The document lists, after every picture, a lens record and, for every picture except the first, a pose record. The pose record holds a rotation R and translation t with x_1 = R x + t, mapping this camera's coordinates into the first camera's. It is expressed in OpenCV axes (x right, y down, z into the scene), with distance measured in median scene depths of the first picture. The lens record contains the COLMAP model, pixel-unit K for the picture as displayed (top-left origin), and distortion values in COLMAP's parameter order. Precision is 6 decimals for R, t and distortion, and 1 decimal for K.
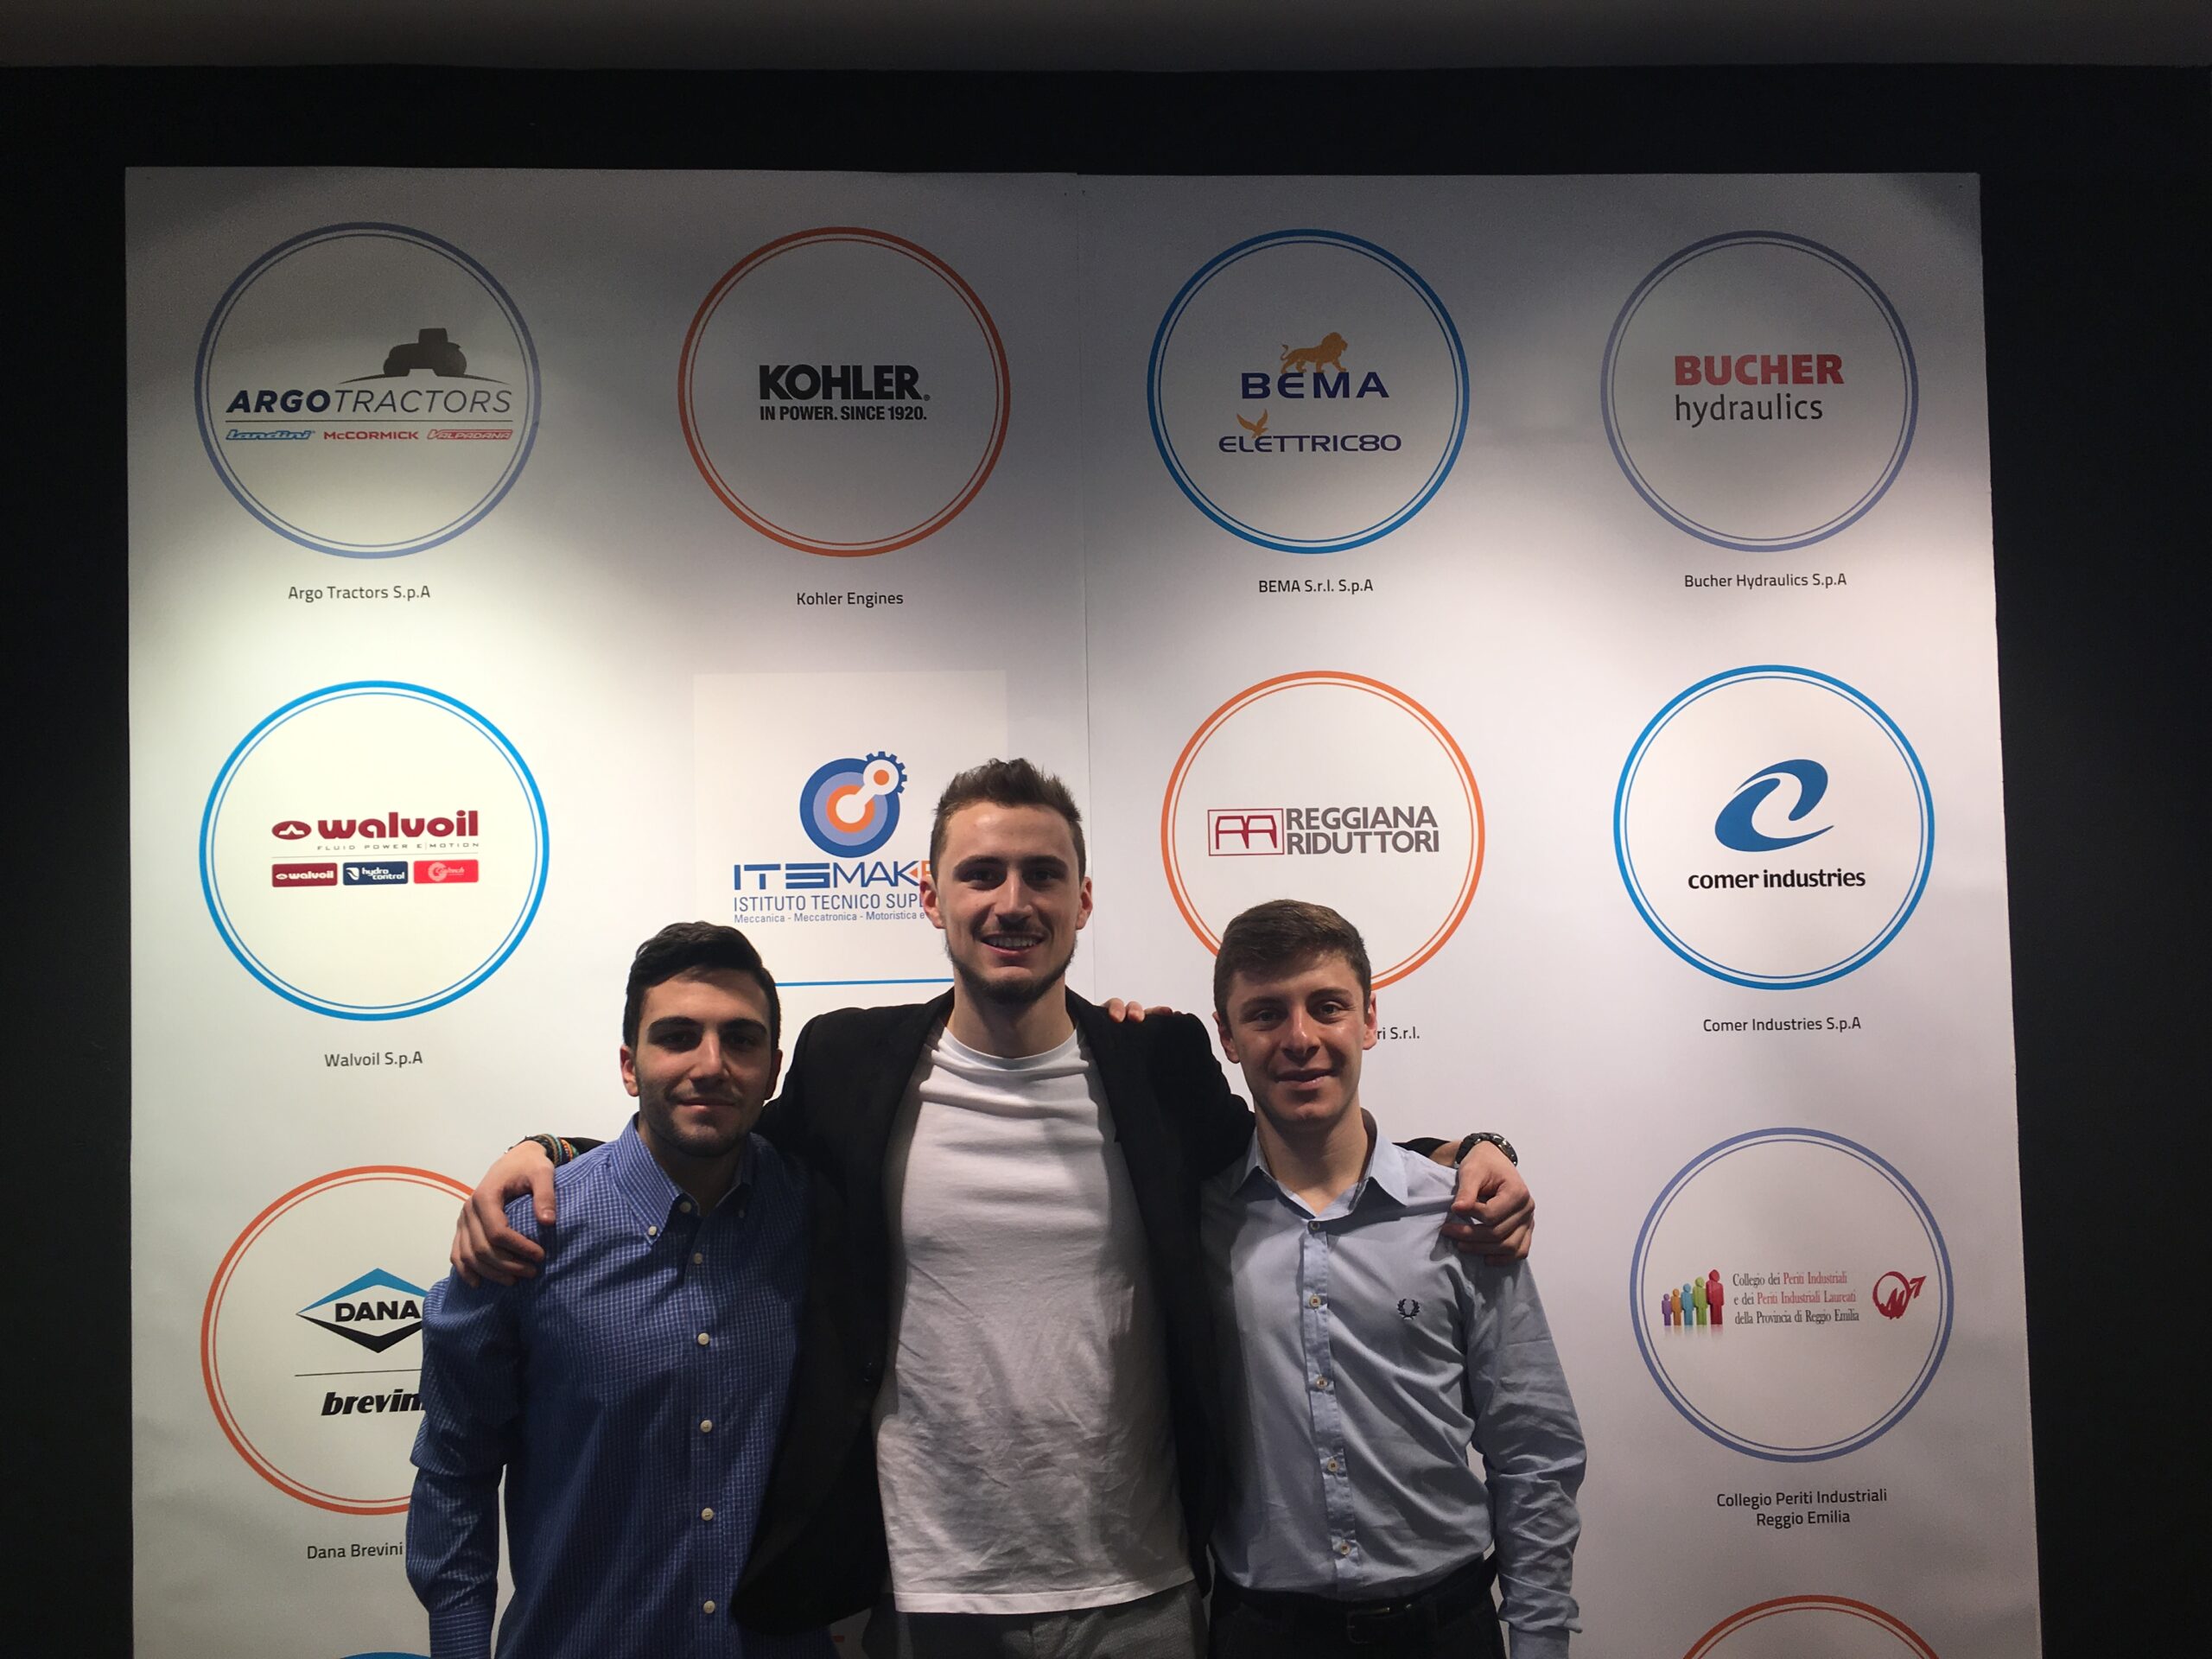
lens RADIAL K [[1880.7, 0, 1106.0], [0, 1880.7, 829.5], [0, 0, 1]] dist [0.088481, -0.111091]
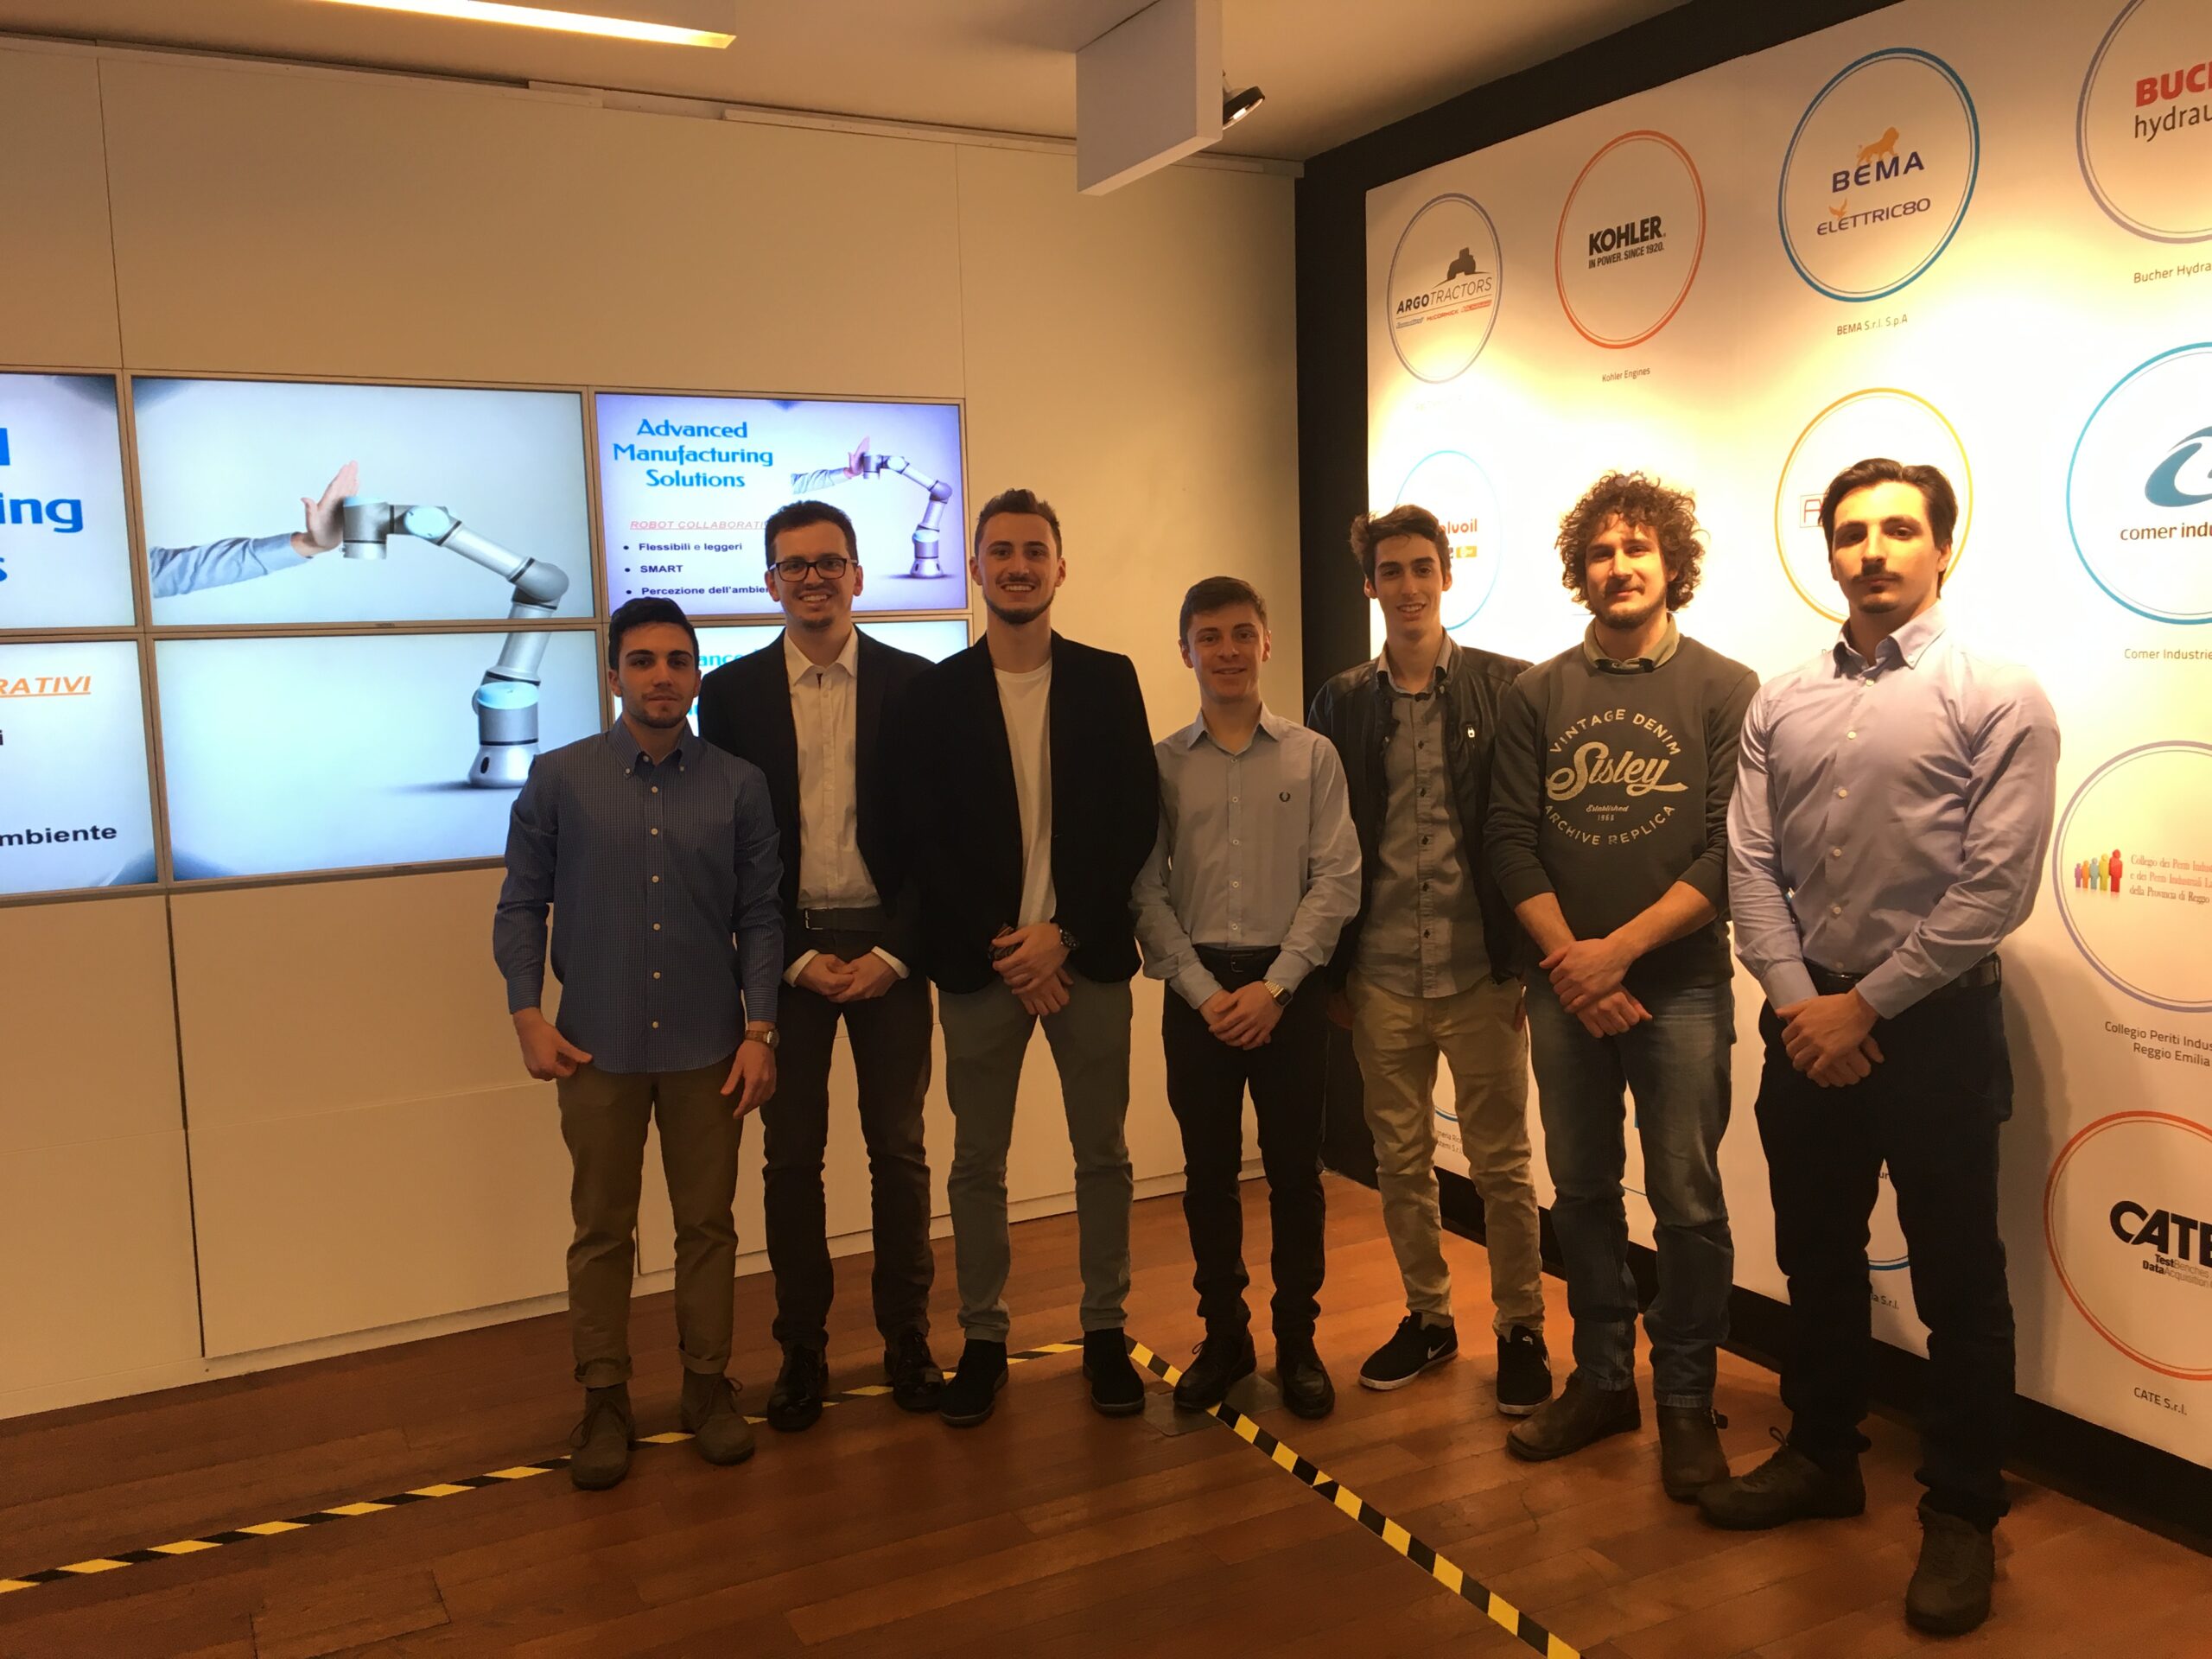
lens RADIAL K [[1880.7, 0, 1106.0], [0, 1880.7, 829.5], [0, 0, 1]] dist [0.088481, -0.111091]
pose [[0.426460, 0.110804, -0.897694, 1.157006], [0.050231, 0.988035, 0.145818, 0.002866], [0.903111, -0.107278, 0.415792, -0.116799]]
